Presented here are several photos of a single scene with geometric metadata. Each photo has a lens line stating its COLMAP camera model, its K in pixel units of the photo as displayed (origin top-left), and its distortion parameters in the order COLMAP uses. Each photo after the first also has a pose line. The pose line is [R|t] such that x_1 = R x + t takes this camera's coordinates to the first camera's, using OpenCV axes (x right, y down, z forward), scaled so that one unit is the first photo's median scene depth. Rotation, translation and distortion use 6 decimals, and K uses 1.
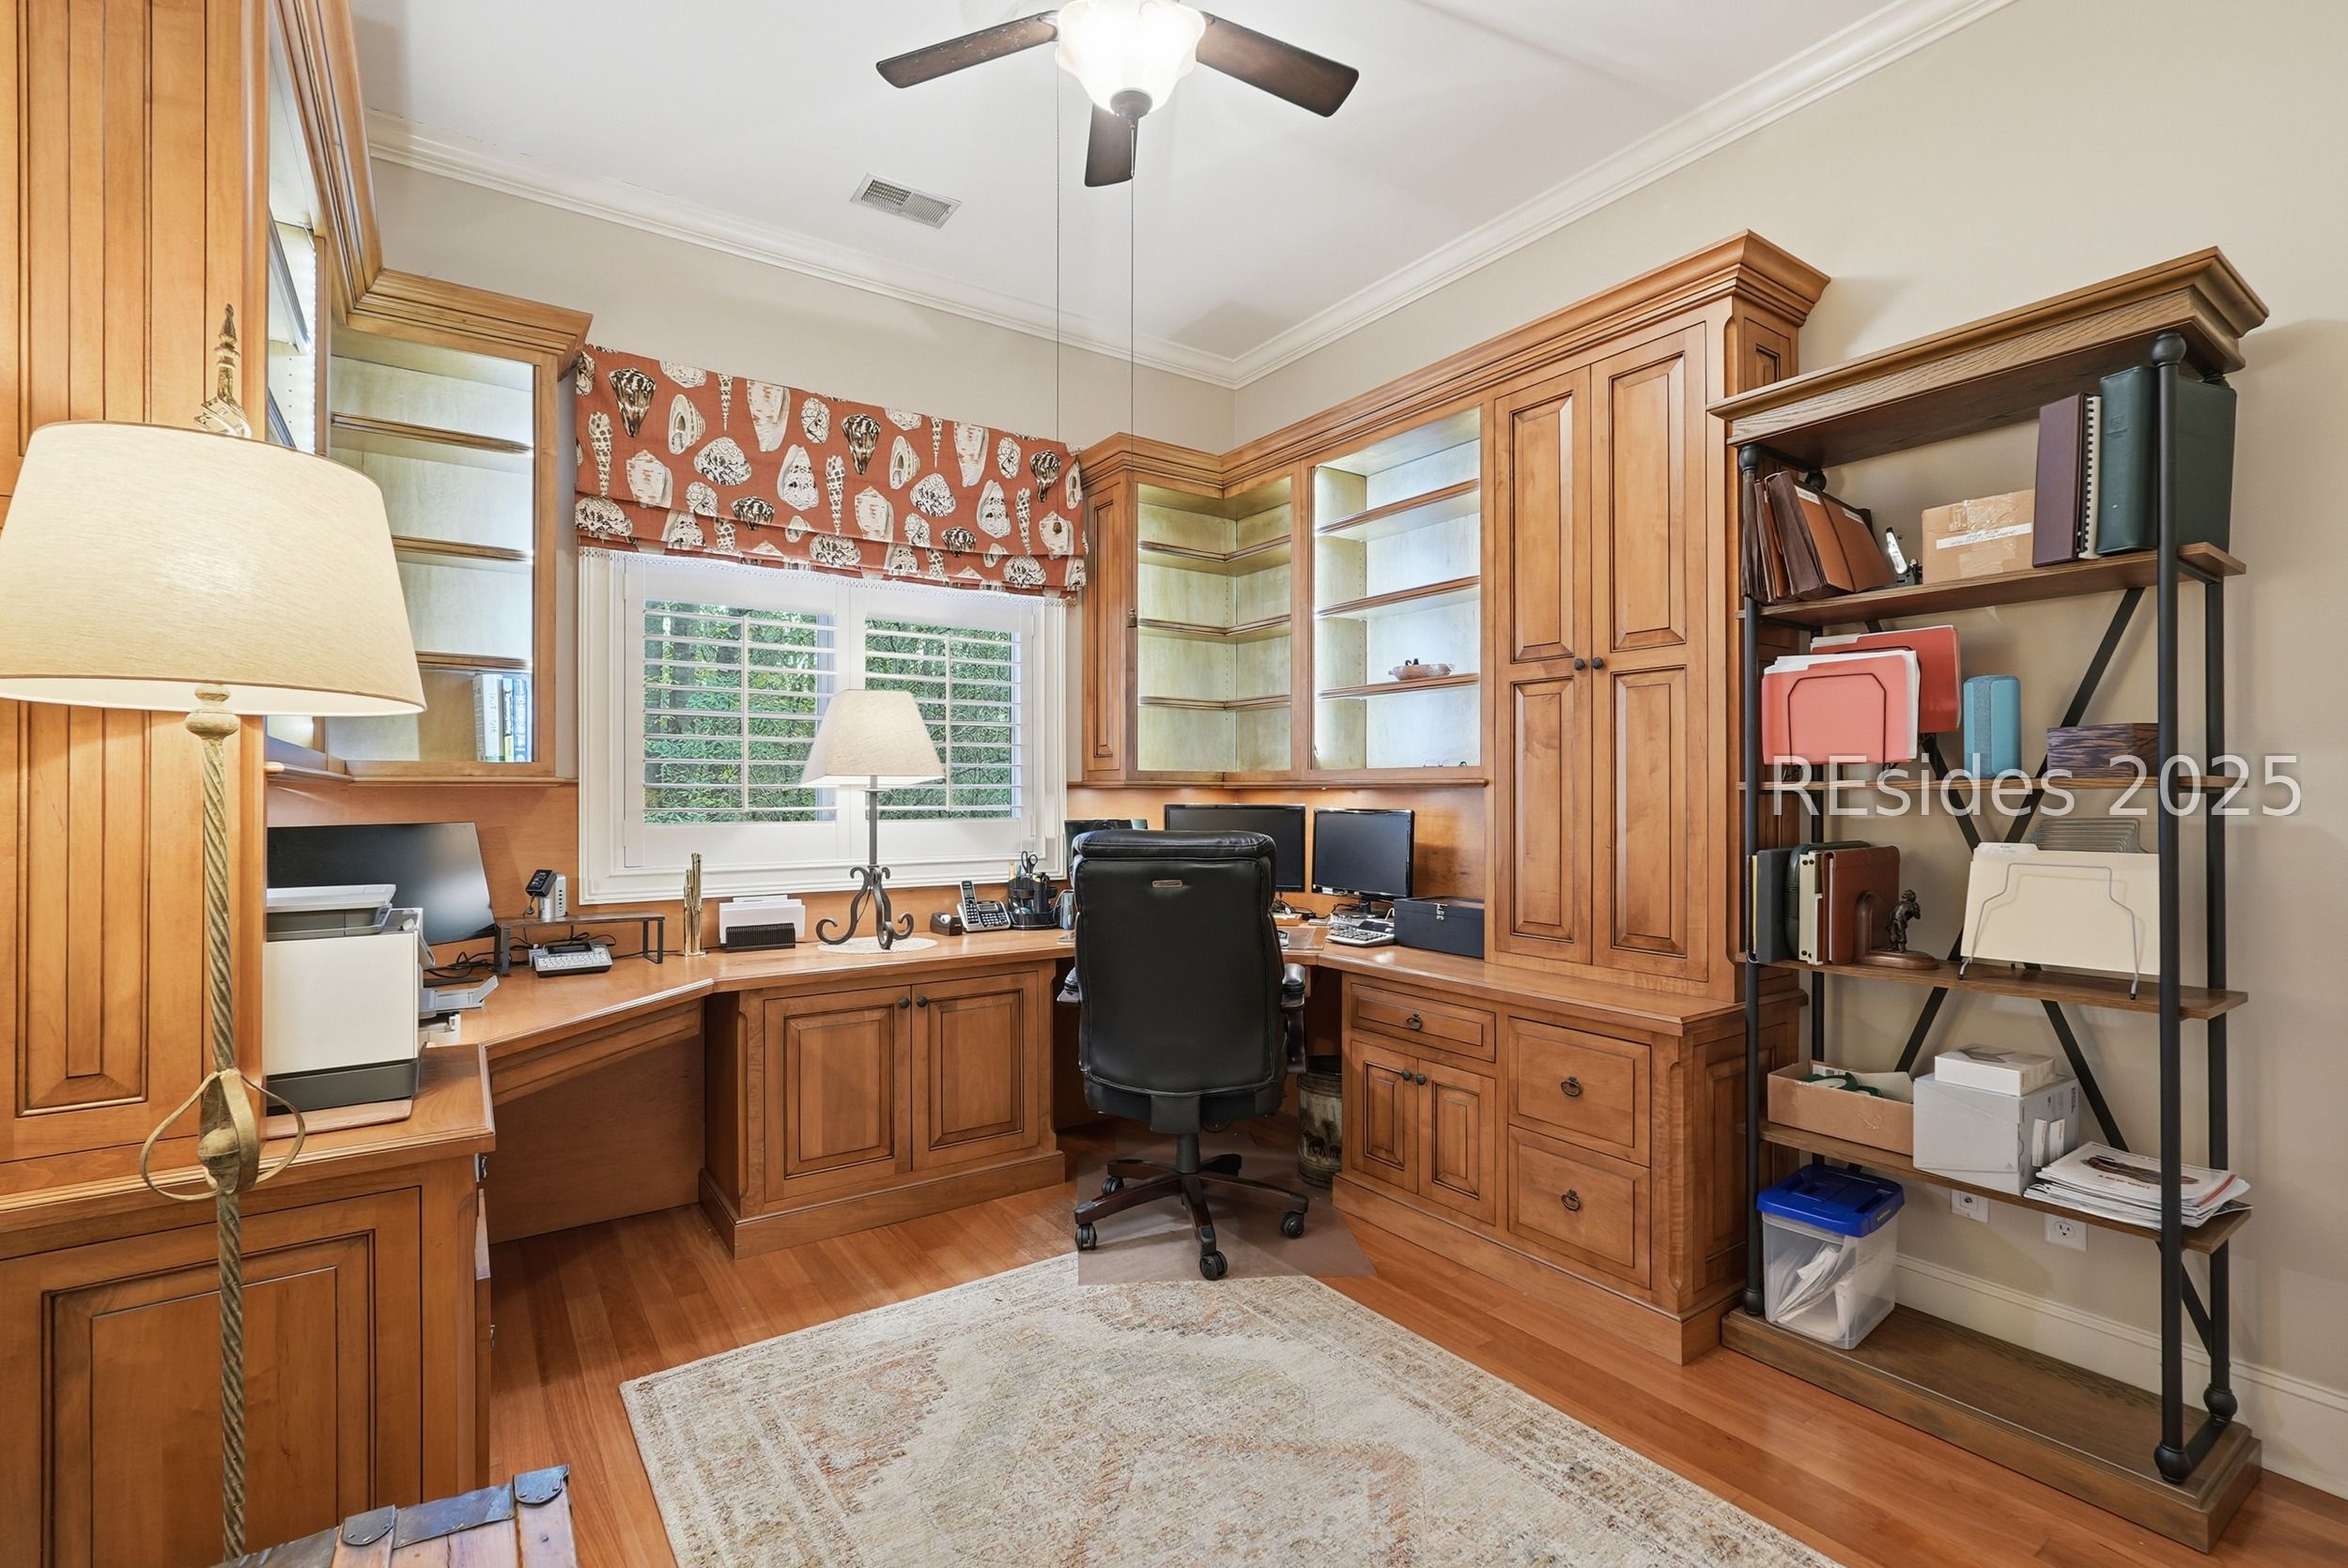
lens RADIAL K [[1057.4, 0, 1174.0], [0, 1057.4, 784.0], [0, 0, 1]] dist [-0.000733, -0.000237]
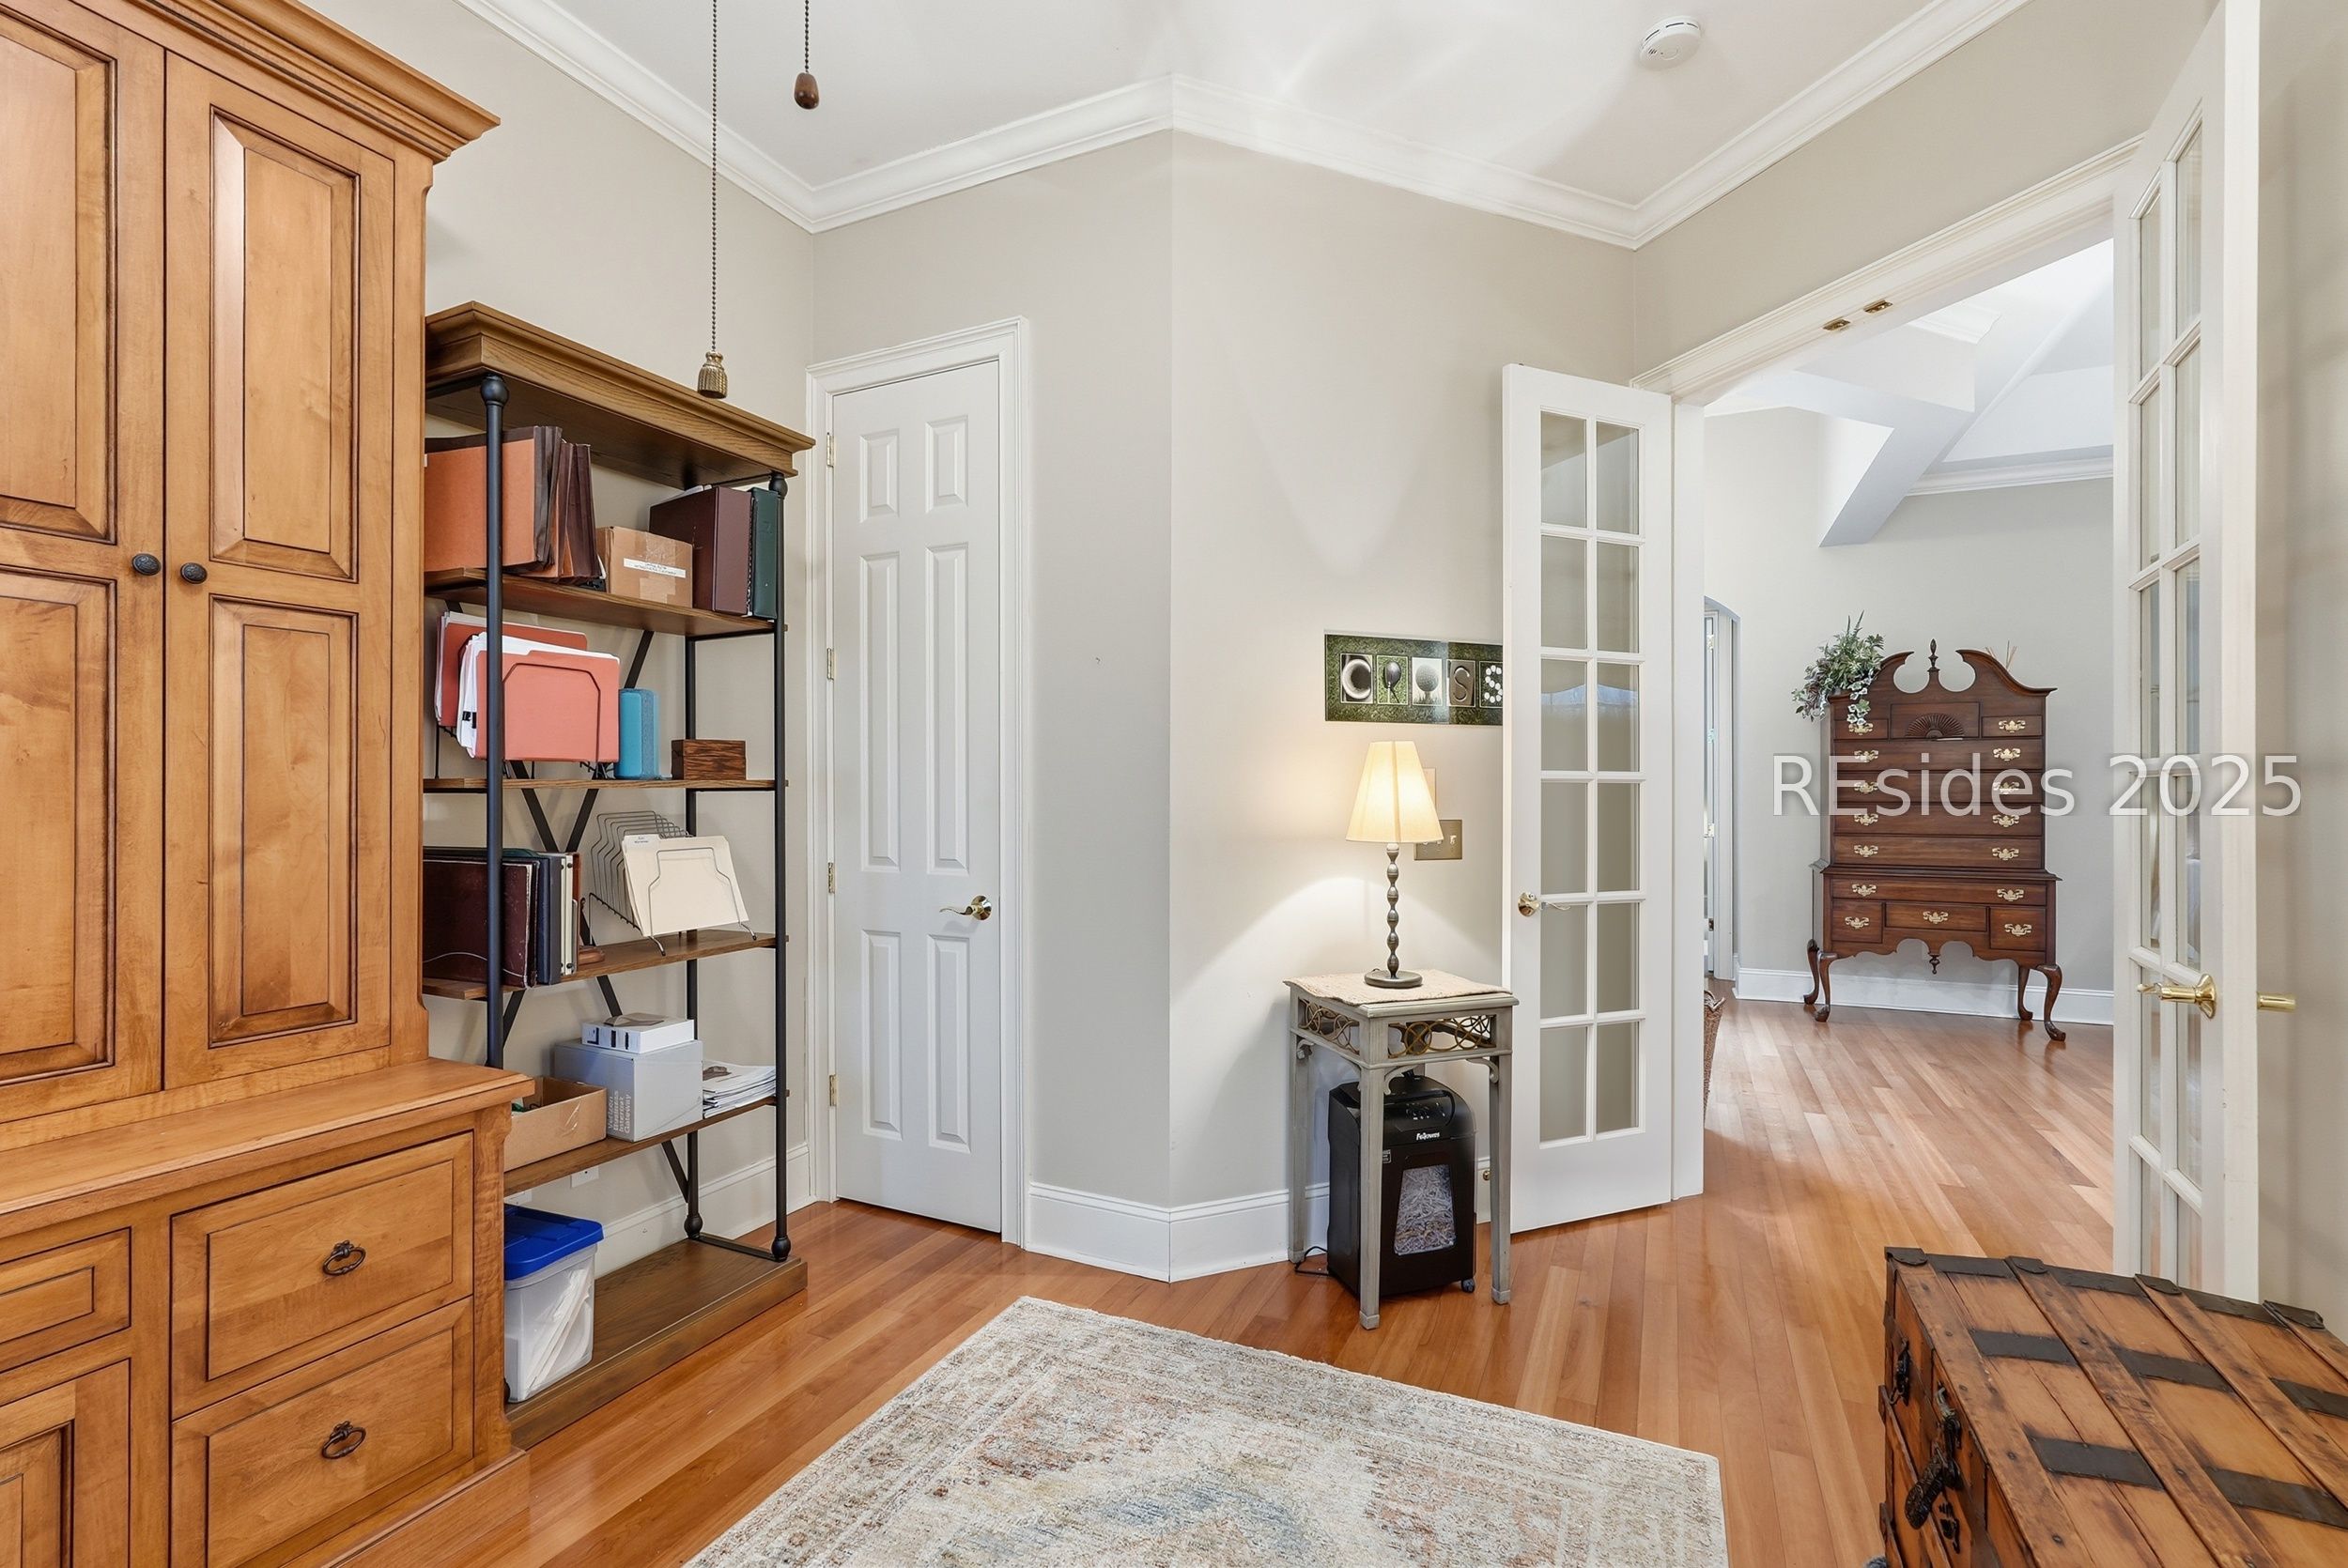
lens RADIAL K [[1057.4, 0, 1174.0], [0, 1057.4, 784.0], [0, 0, 1]] dist [-0.000733, -0.000237]
pose [[-0.504641, 0.003768, 0.863321, -0.399911], [-0.008515, 0.999920, -0.009342, 0.004731], [-0.863287, -0.012066, -0.504569, 0.856844]]
